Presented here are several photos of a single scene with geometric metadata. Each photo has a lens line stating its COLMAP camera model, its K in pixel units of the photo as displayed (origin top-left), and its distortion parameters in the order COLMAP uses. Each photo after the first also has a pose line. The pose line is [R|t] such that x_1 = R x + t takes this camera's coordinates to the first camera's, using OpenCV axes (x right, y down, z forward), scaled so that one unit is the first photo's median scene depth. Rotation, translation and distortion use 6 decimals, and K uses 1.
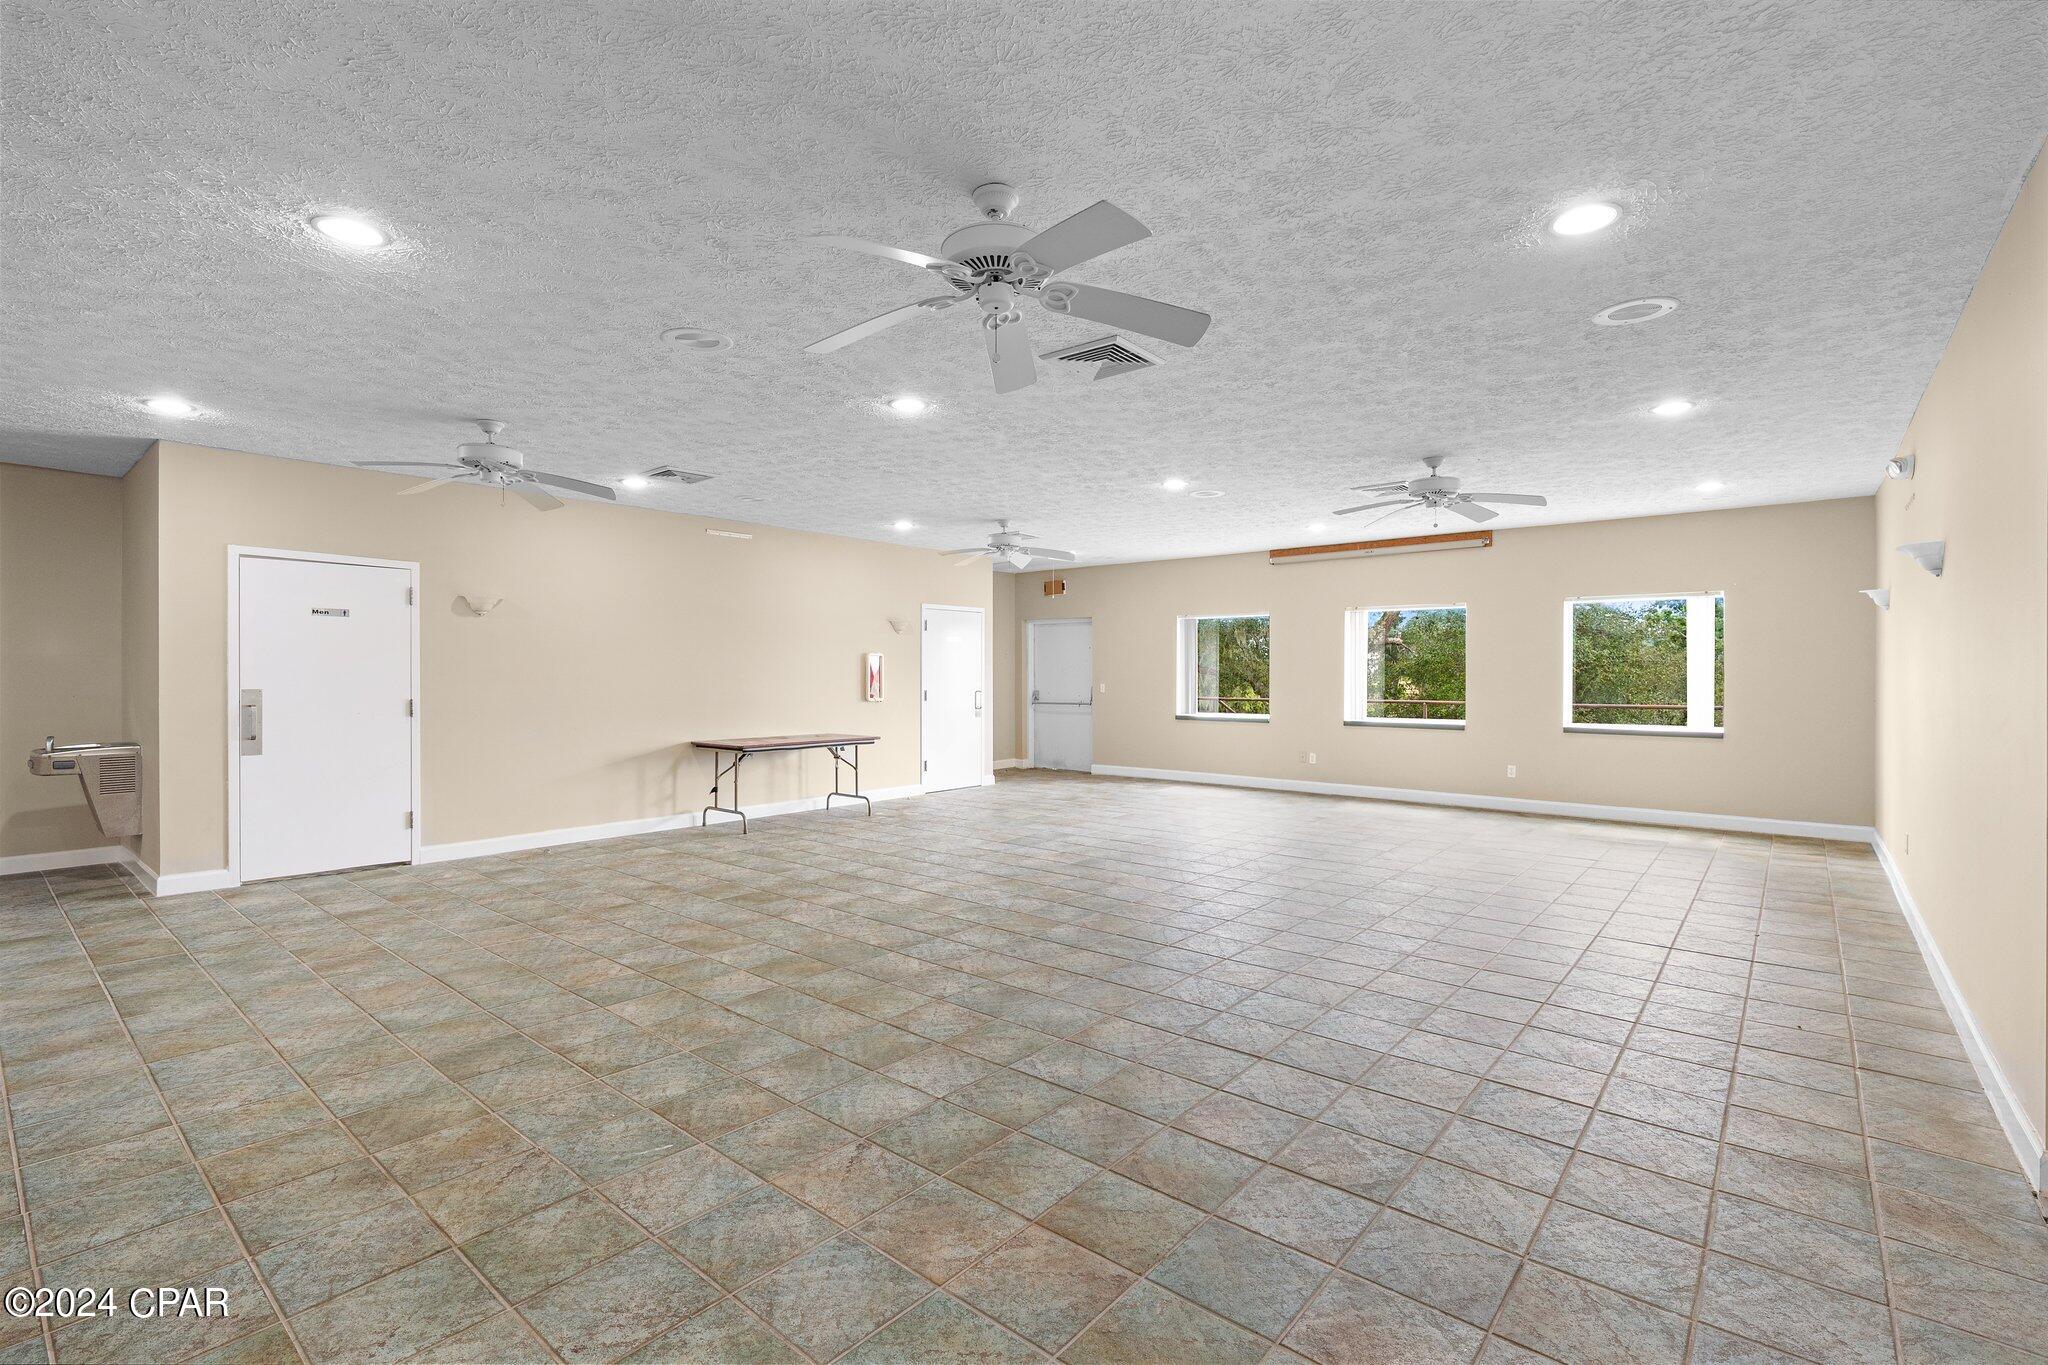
lens RADIAL K [[924.2, 0, 1032.5], [0, 924.2, 671.0], [0, 0, 1]] dist [-0.001990, 0.000031]
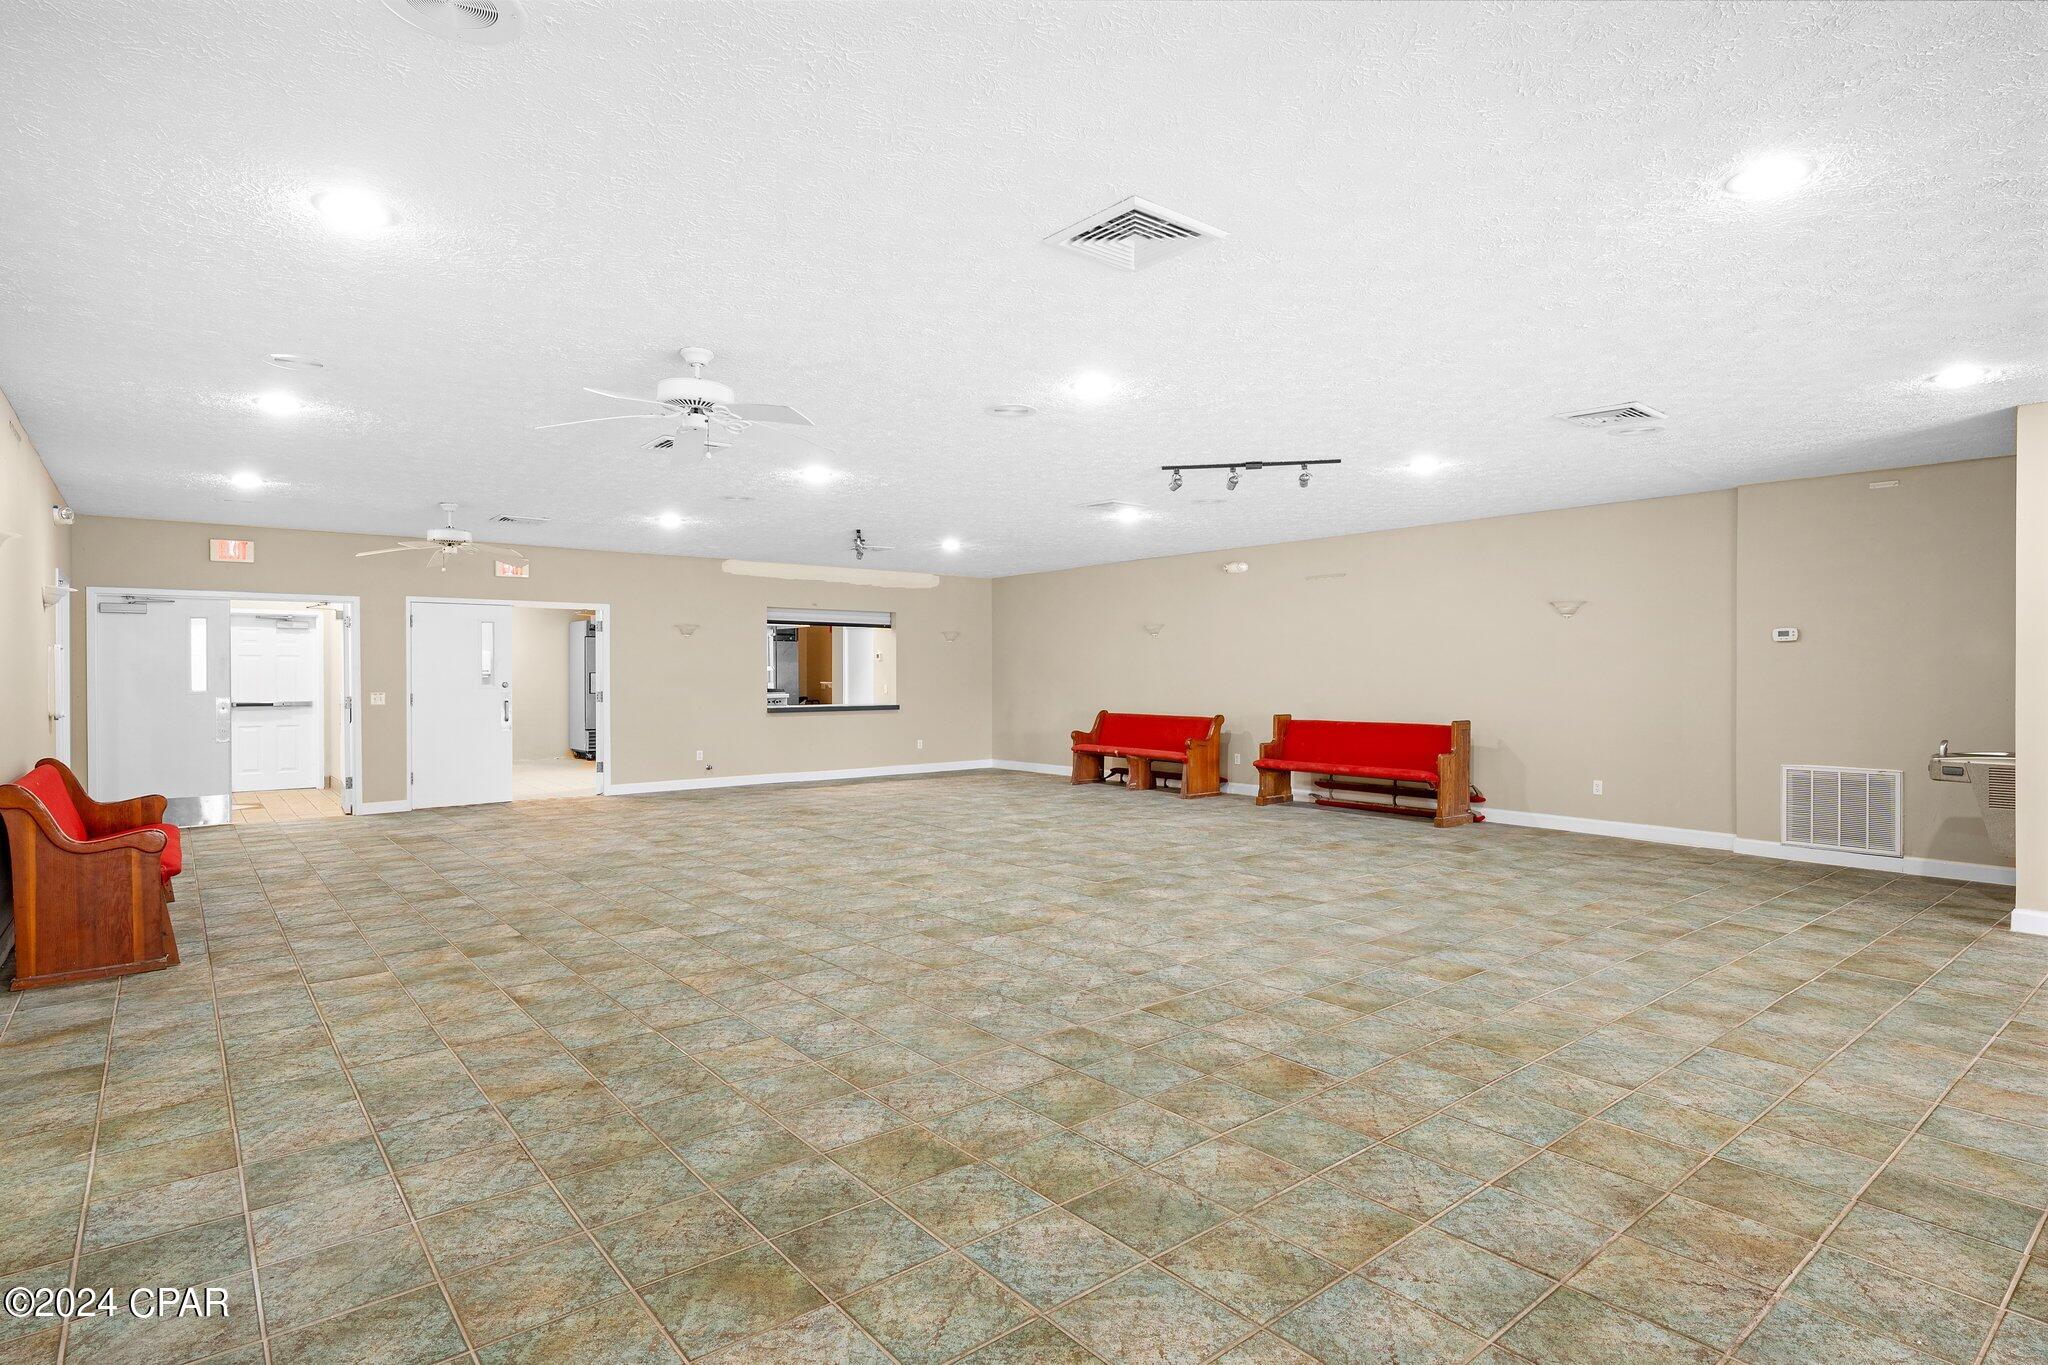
lens RADIAL K [[1060.8, 0, 1017.3], [0, 1060.8, 677.2], [0, 0, 1]] dist [0.006753, 0.000391]
pose [[-0.186596, 0.005034, -0.982424, 0.533617], [0.000374, 0.999987, 0.005053, -0.002169], [0.982437, 0.000576, -0.186596, 0.640660]]
